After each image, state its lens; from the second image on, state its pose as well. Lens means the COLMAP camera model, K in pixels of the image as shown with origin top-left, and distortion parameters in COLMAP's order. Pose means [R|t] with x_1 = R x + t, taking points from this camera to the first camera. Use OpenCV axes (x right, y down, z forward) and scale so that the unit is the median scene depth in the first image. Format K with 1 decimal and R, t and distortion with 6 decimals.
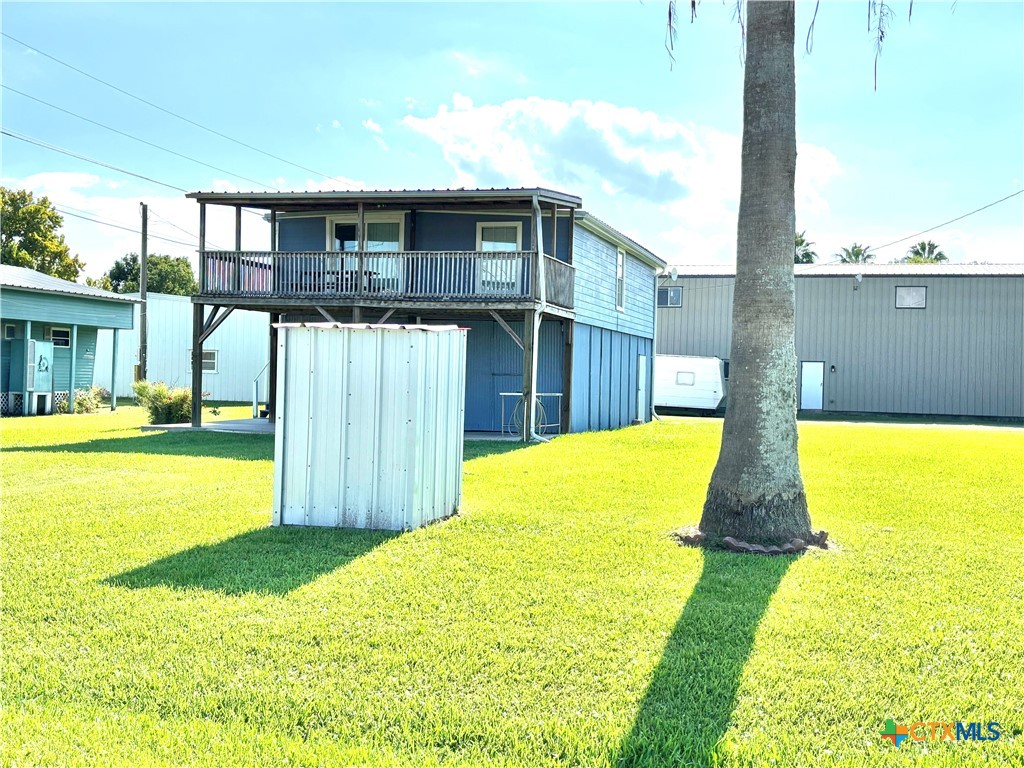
lens RADIAL K [[1150.7, 0, 512.4], [0, 1150.7, 384.7], [0, 0, 1]] dist [0.109134, 0.000000]
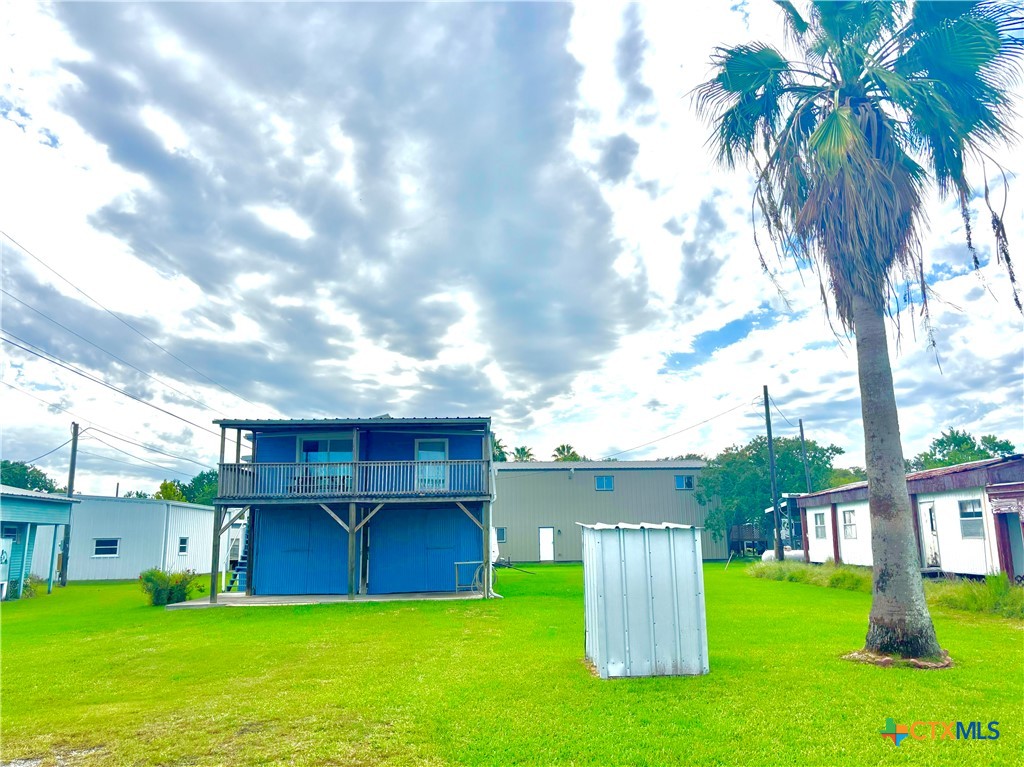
lens RADIAL K [[811.2, 0, 512.4], [0, 811.2, 381.4], [0, 0, 1]] dist [0.029494, -0.006940]
pose [[0.950974, 0.017994, 0.308746, -0.227768], [0.043310, 0.980720, -0.190556, -0.016049], [-0.306222, 0.194586, 0.931861, 0.025416]]
